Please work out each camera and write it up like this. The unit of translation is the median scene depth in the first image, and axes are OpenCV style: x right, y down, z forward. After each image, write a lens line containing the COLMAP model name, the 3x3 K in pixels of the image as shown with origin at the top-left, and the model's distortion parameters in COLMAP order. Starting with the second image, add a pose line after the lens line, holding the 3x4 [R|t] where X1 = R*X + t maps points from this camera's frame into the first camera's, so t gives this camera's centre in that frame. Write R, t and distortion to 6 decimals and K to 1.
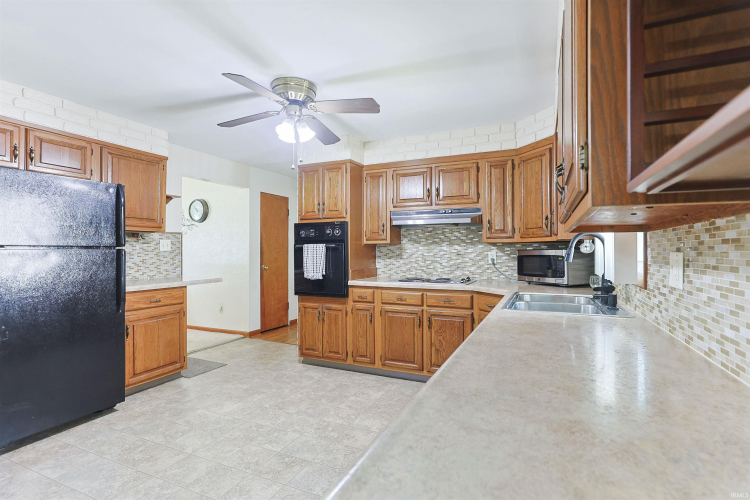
lens RADIAL K [[375.4, 0, 374.6], [0, 375.4, 249.0], [0, 0, 1]] dist [-0.001640, 0.000250]
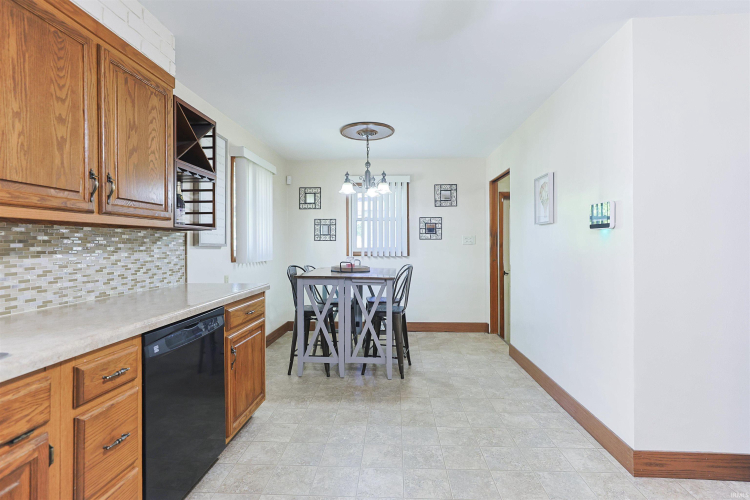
lens RADIAL K [[375.4, 0, 375.0], [0, 375.4, 247.1], [0, 0, 1]] dist [-0.001640, 0.000250]
pose [[-0.935428, 0.004086, -0.353493, 0.039659], [0.003075, 0.999989, 0.003421, 0.007114], [0.353503, 0.002114, -0.935431, 1.822880]]
